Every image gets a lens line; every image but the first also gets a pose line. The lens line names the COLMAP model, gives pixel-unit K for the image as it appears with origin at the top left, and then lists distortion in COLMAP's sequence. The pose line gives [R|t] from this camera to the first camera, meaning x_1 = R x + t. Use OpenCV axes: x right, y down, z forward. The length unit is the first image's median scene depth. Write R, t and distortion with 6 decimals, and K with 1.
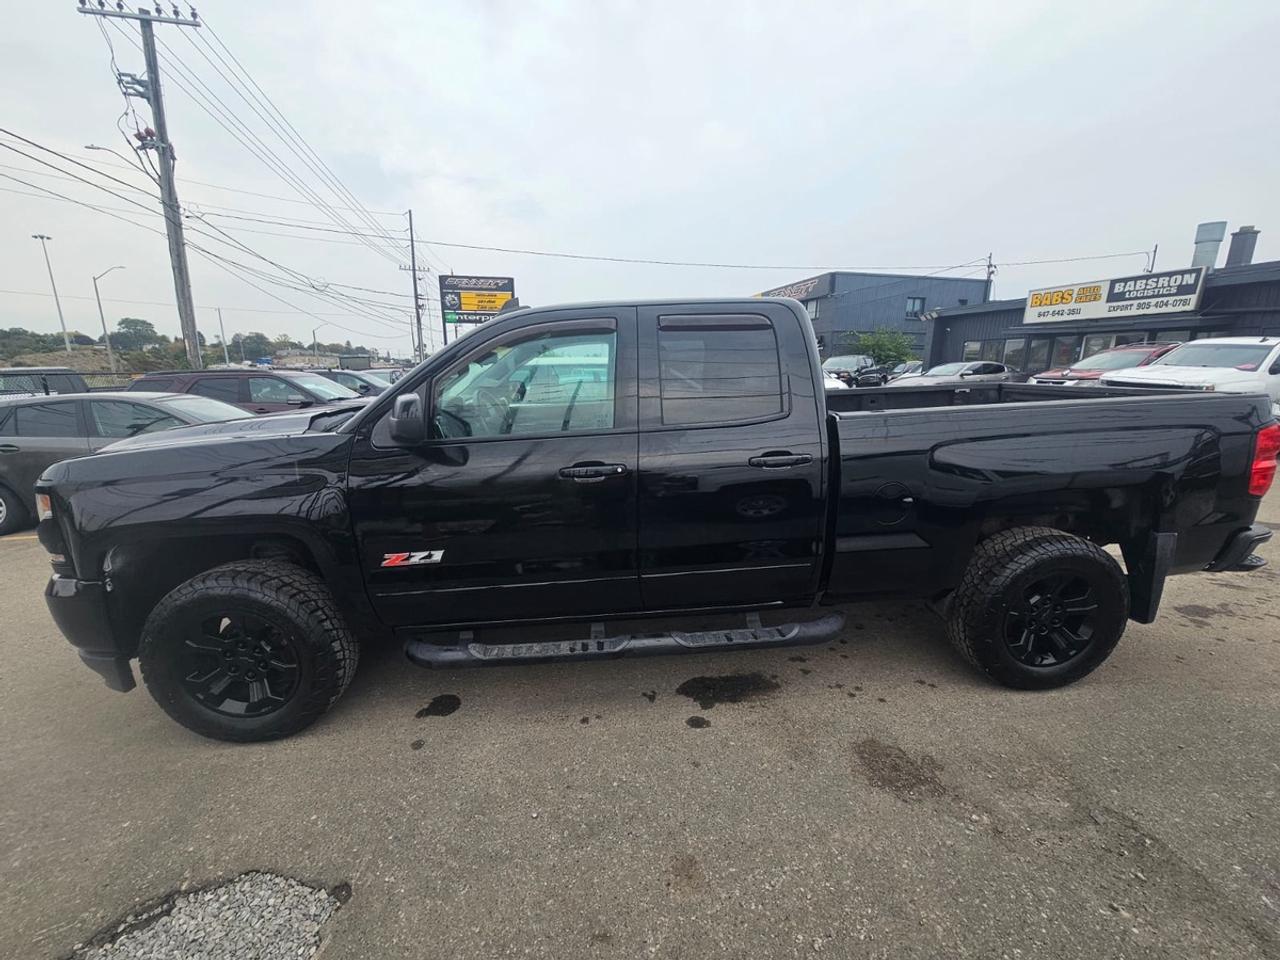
lens RADIAL K [[520.5, 0, 640.9], [0, 520.5, 487.3], [0, 0, 1]] dist [0.000798, -0.001892]
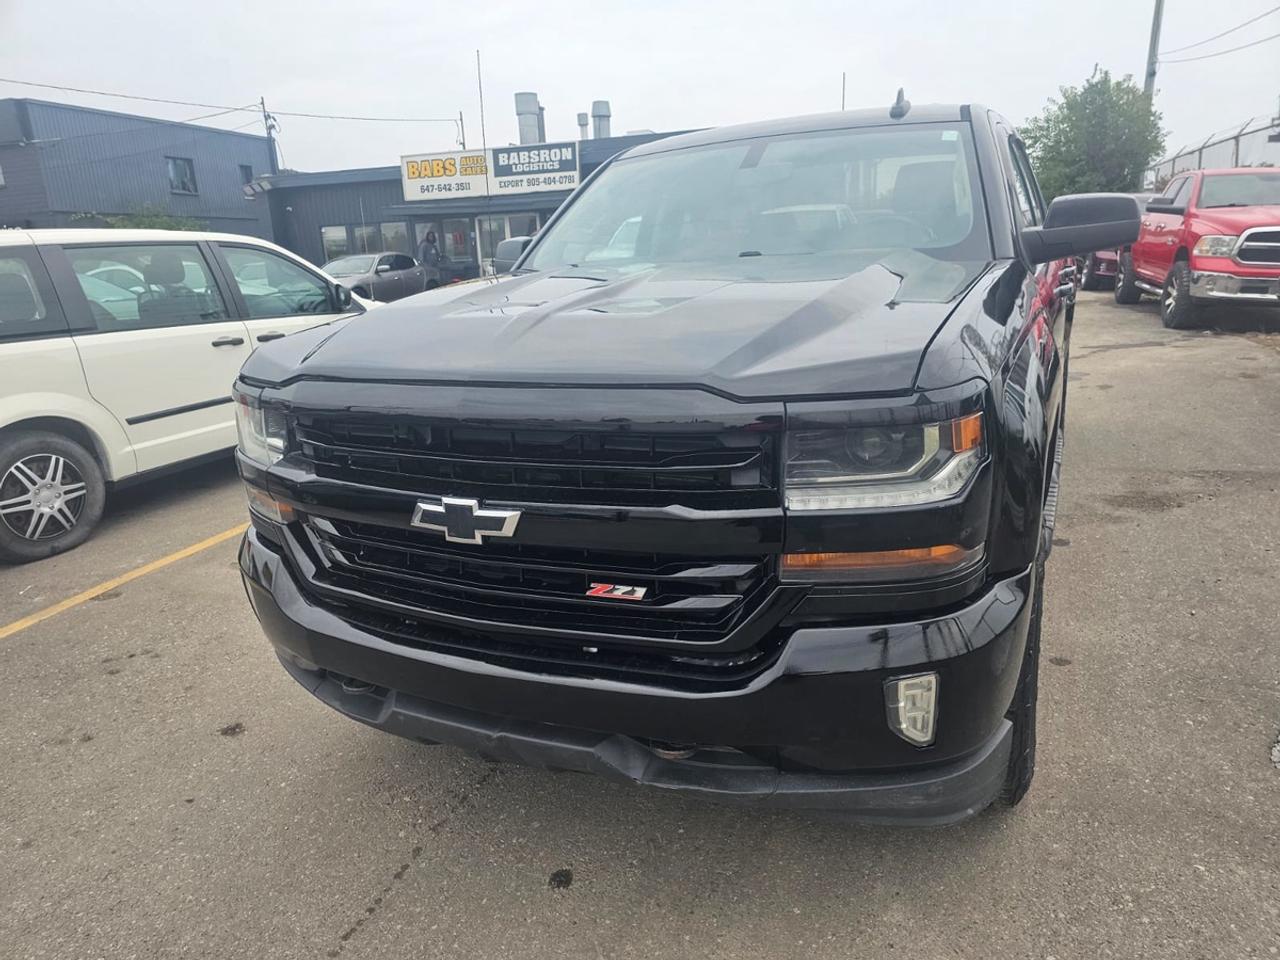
lens RADIAL K [[858.5, 0, 636.8], [0, 858.5, 478.9], [0, 0, 1]] dist [0.060619, -0.058388]
pose [[0.510927, -0.242645, 0.824668, -0.948376], [0.246046, 0.960478, 0.130166, -0.048756], [-0.823660, 0.136401, 0.550436, 0.417696]]
